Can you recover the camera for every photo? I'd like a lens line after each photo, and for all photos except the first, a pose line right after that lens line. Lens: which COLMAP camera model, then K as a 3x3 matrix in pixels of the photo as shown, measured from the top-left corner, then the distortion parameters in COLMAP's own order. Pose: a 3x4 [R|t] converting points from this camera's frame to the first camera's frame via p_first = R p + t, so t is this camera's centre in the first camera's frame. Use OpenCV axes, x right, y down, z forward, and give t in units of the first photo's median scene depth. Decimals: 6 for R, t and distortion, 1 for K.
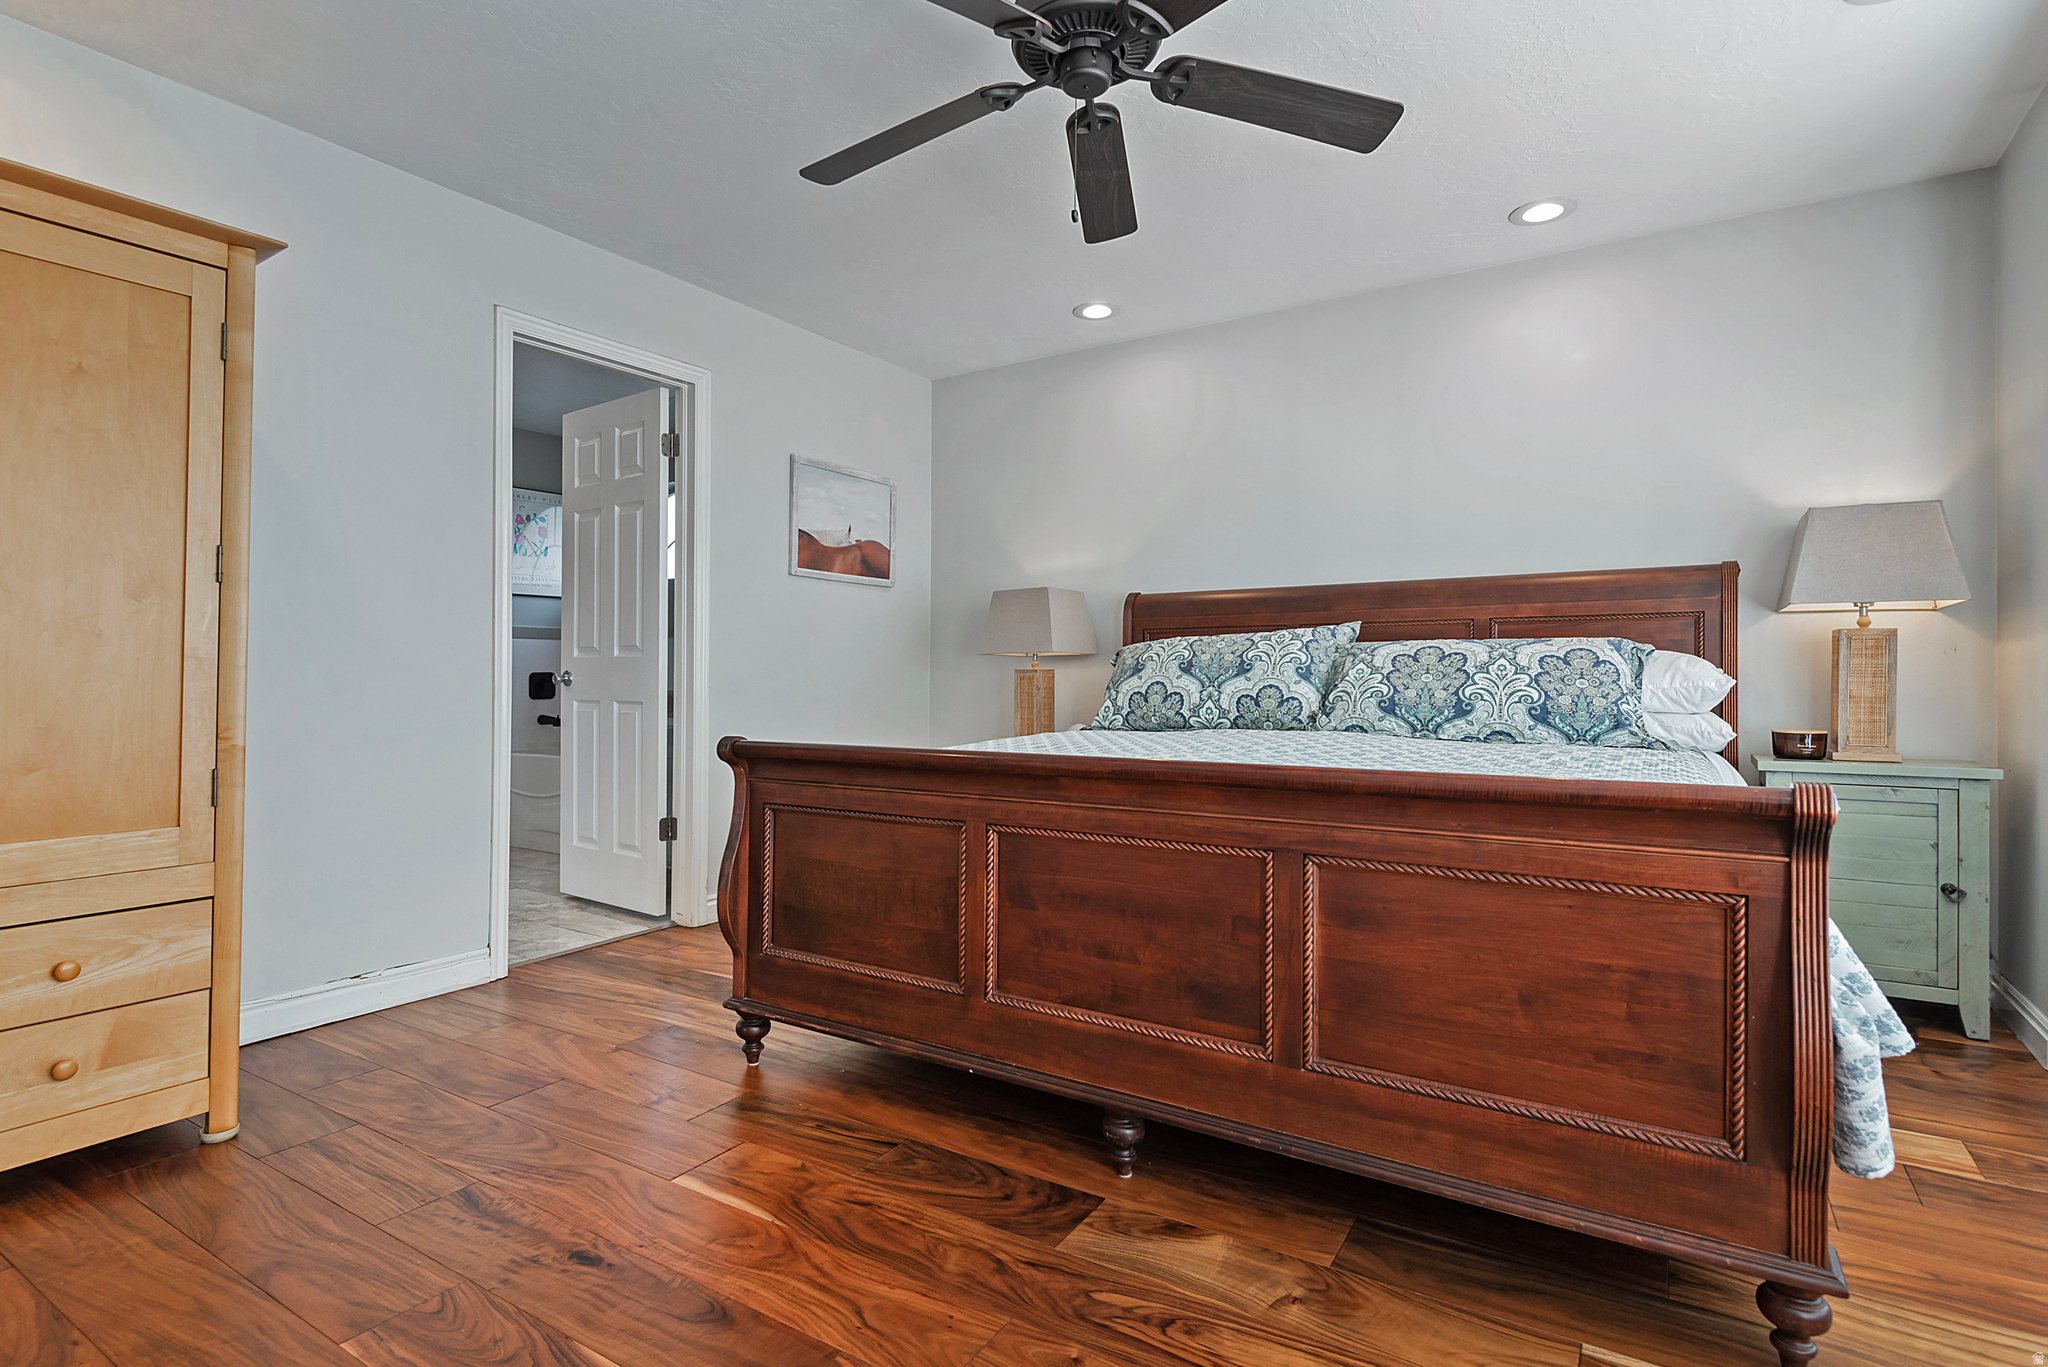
lens RADIAL K [[1019.3, 0, 1017.2], [0, 1019.3, 669.6], [0, 0, 1]] dist [0.012245, -0.004886]
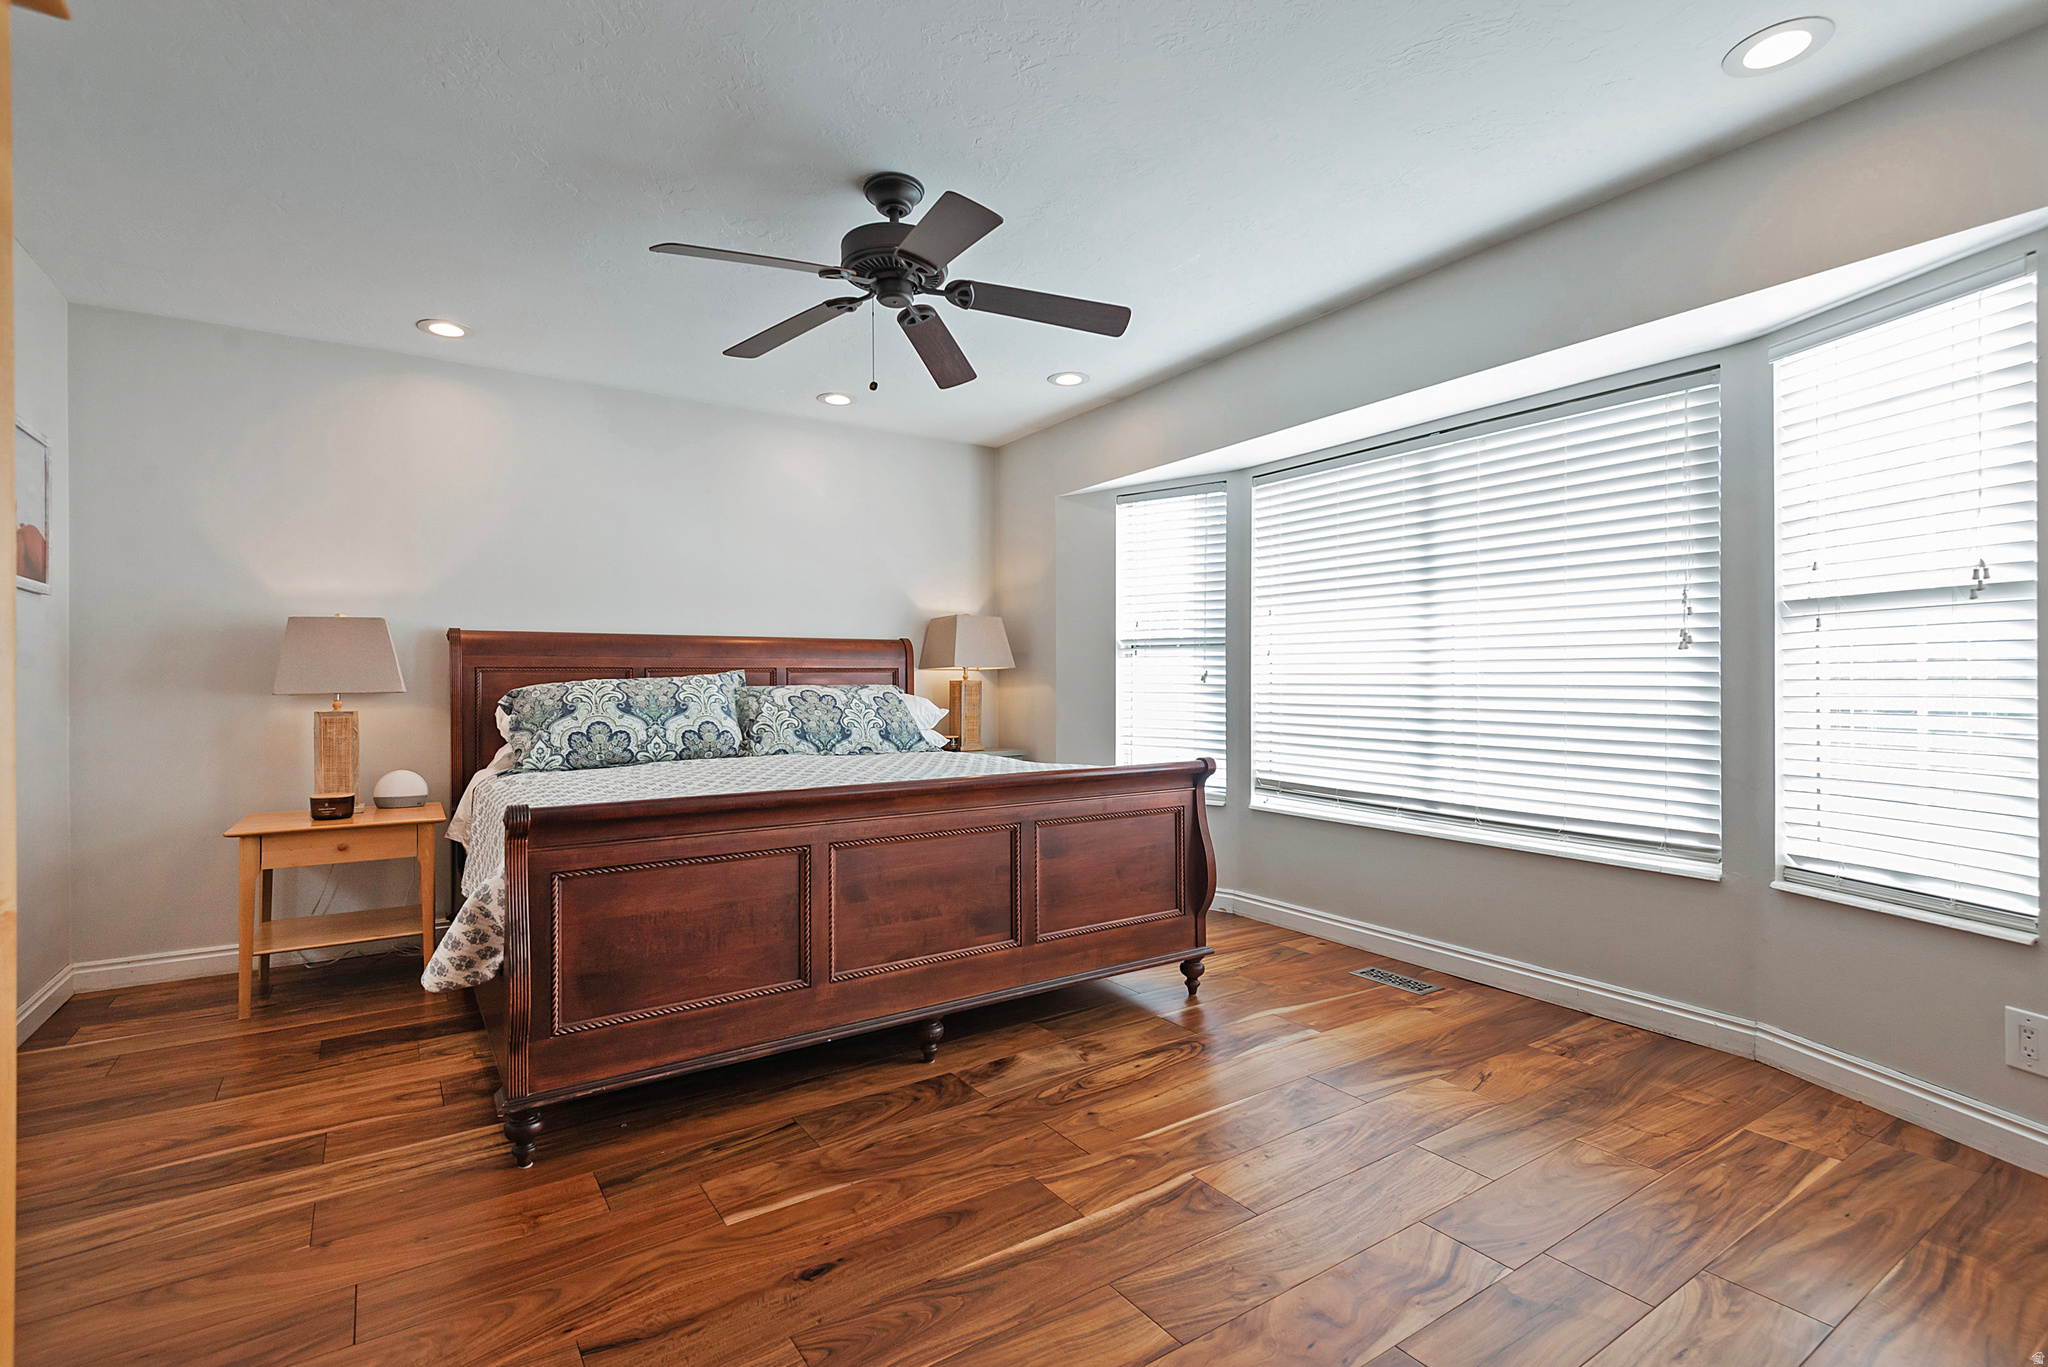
lens RADIAL K [[967.1, 0, 1017.1], [0, 967.1, 687.1], [0, 0, 1]] dist [-0.002942, -0.001150]
pose [[0.383829, -0.004283, 0.923394, -0.758740], [0.001211, 0.999991, 0.004134, -0.034073], [-0.923404, -0.000468, 0.383830, 0.235744]]
